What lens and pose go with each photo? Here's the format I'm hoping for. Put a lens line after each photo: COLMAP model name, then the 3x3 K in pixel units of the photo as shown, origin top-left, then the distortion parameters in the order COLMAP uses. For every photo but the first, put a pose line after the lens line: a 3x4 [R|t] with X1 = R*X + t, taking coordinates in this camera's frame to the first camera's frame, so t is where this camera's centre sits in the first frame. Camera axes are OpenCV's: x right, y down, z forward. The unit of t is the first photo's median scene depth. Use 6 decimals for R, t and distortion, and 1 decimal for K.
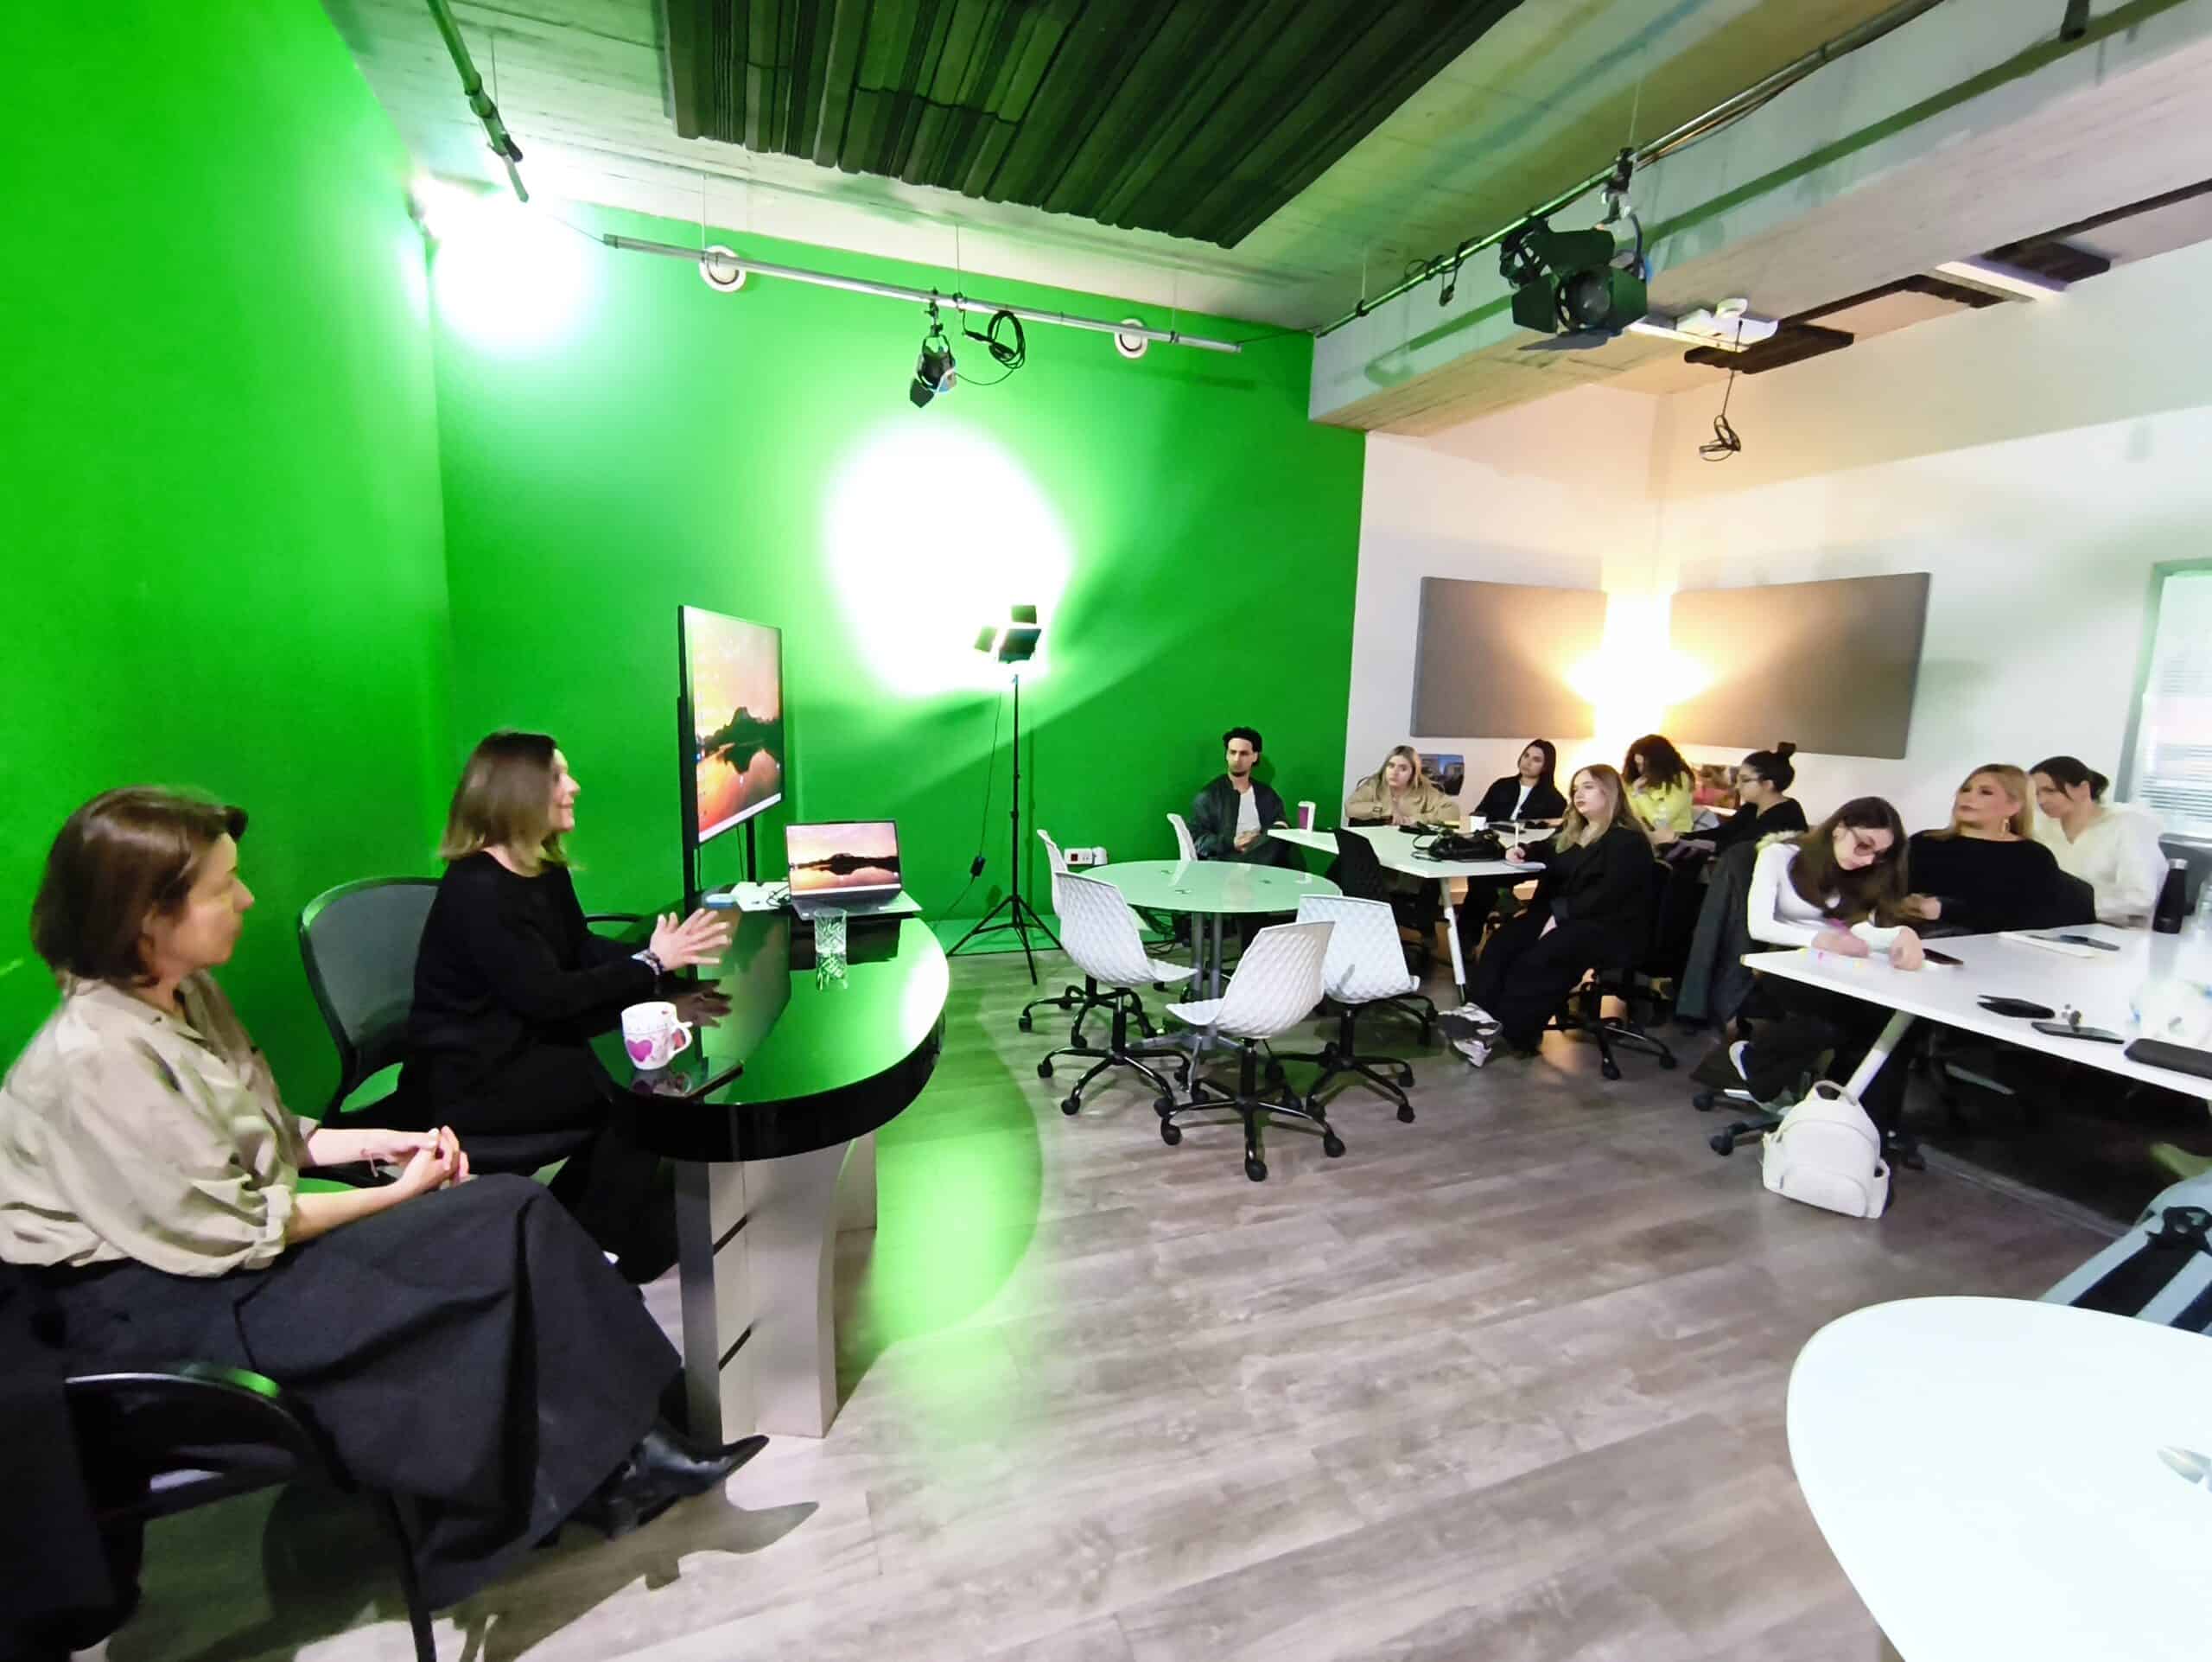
lens RADIAL K [[981.5, 0, 1109.9], [0, 981.5, 832.2], [0, 0, 1]] dist [-0.002108, -0.000846]
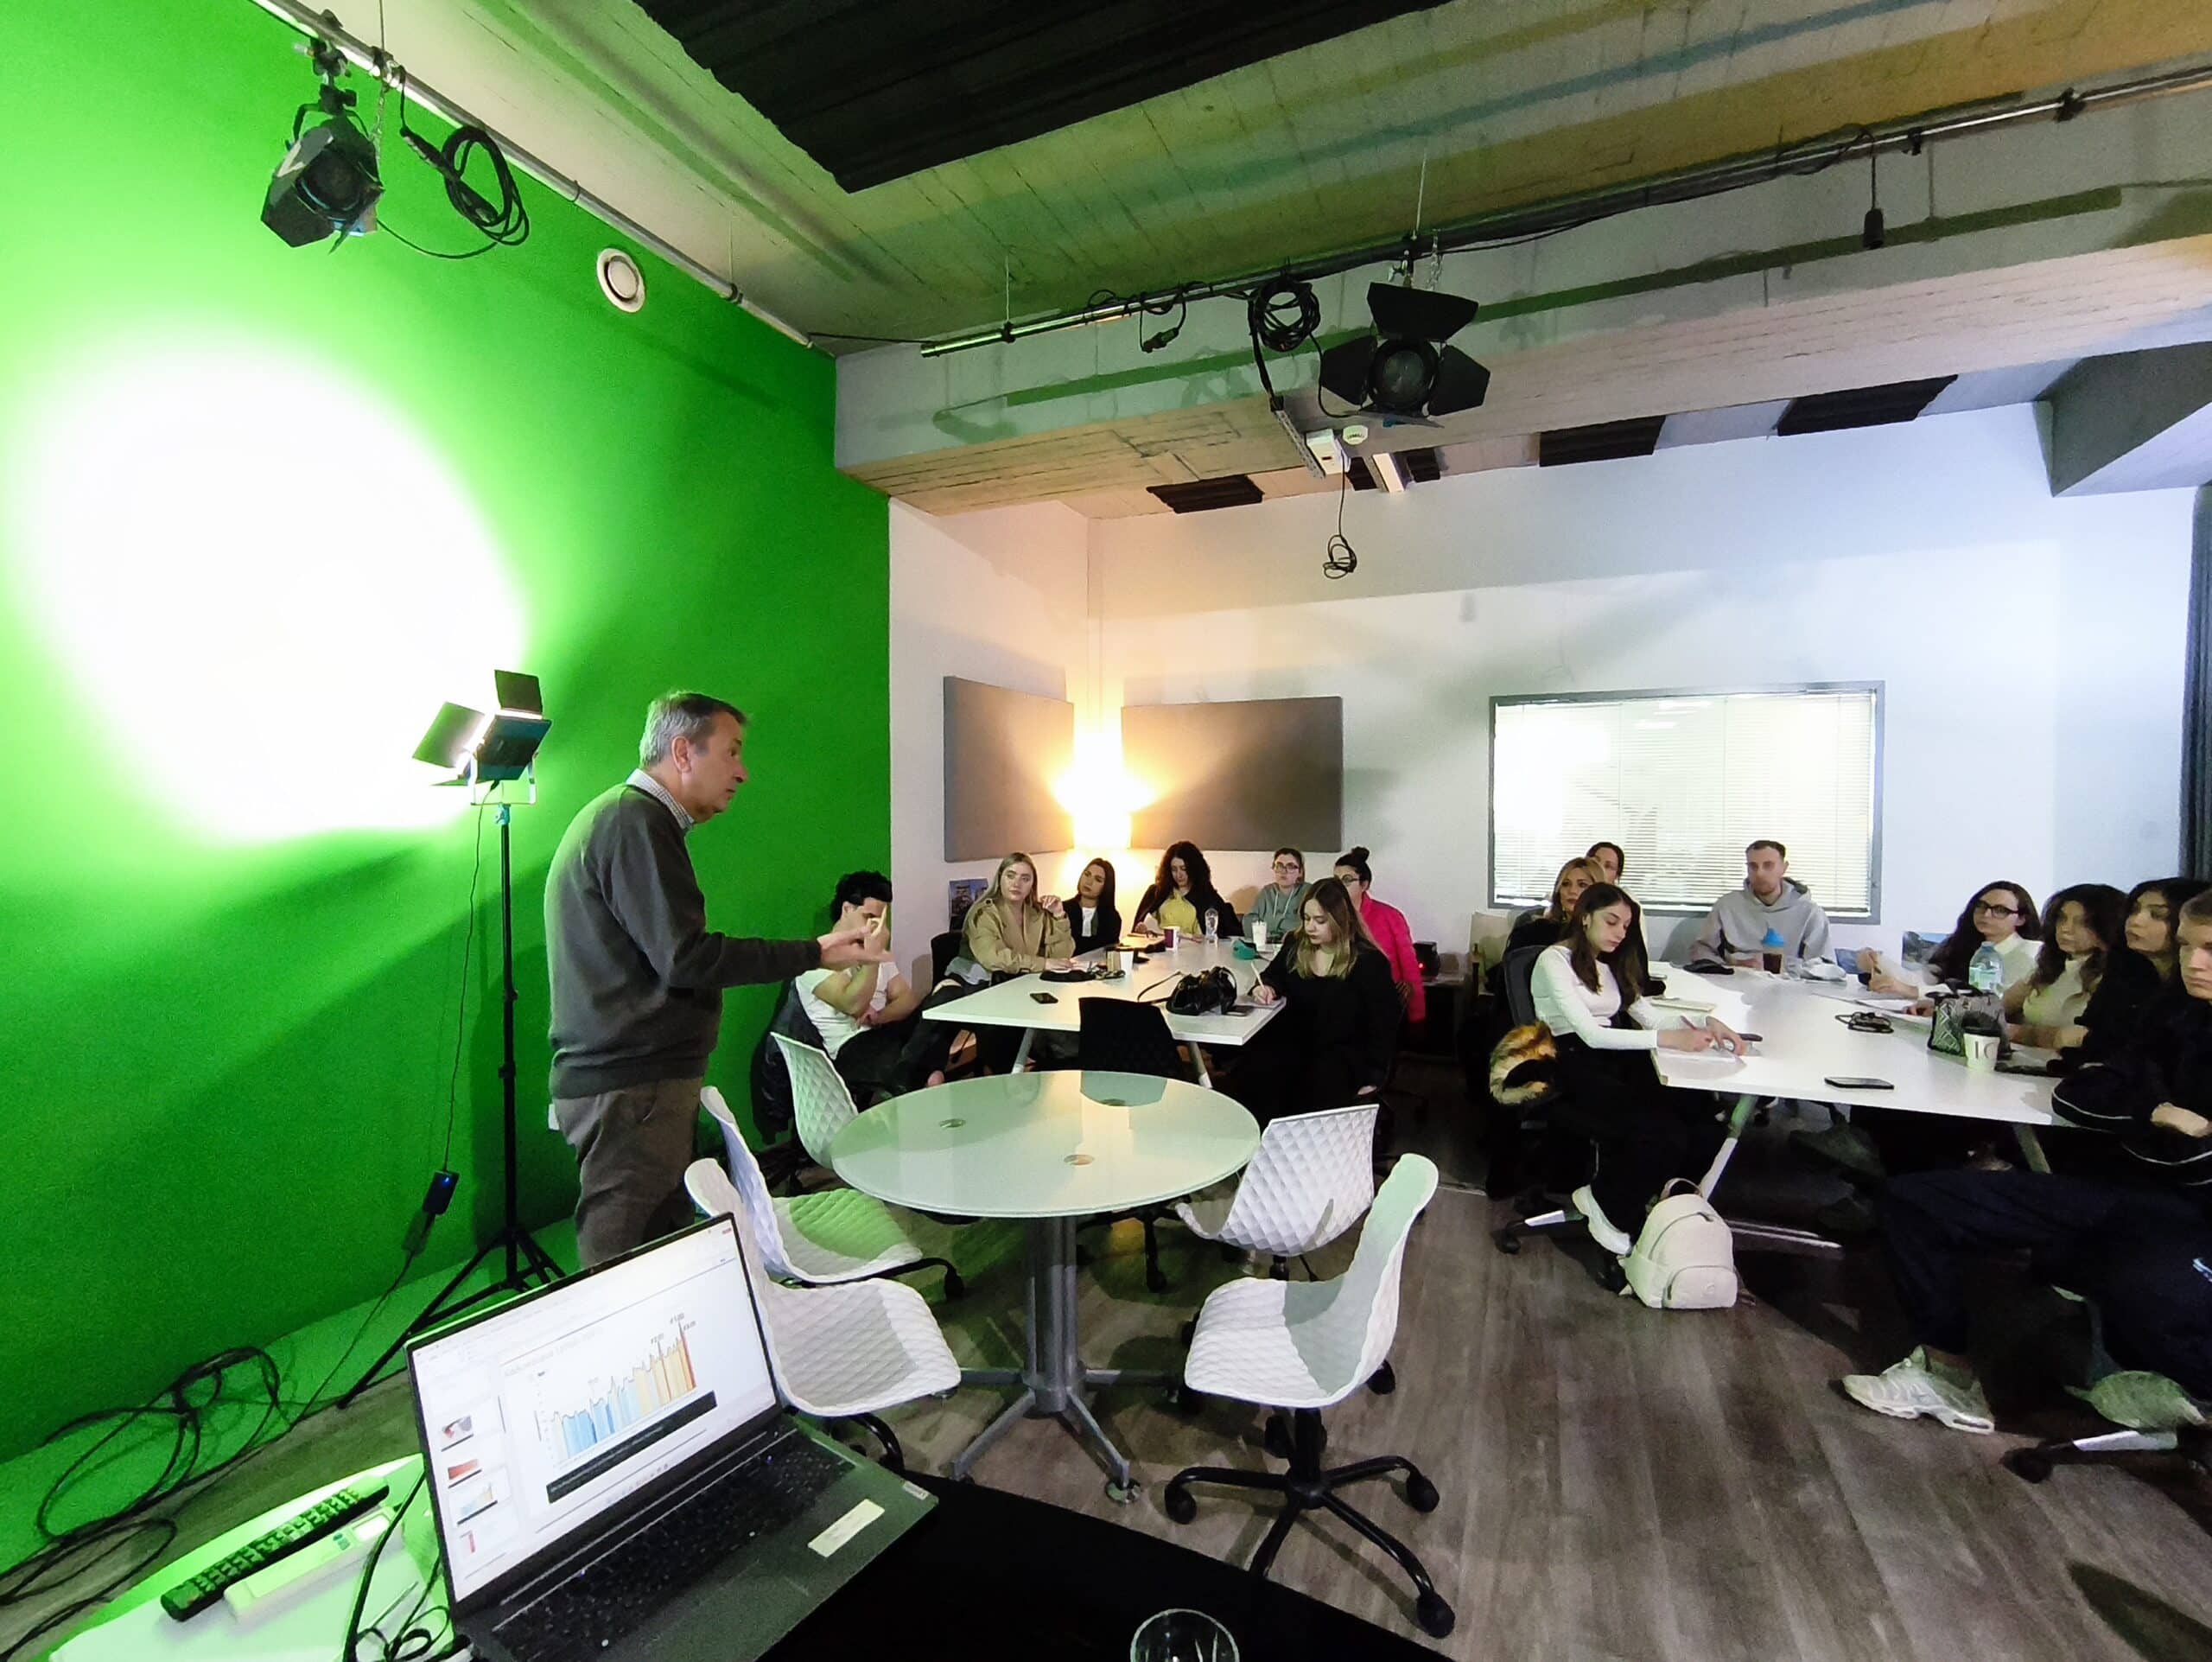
lens RADIAL K [[981.5, 0, 1104.6], [0, 981.5, 831.1], [0, 0, 1]] dist [-0.002108, -0.000846]
pose [[0.706759, -0.048171, 0.705812, -0.253764], [0.128143, 0.989893, -0.060756, -0.076187], [-0.695752, 0.133385, 0.705789, 0.425482]]
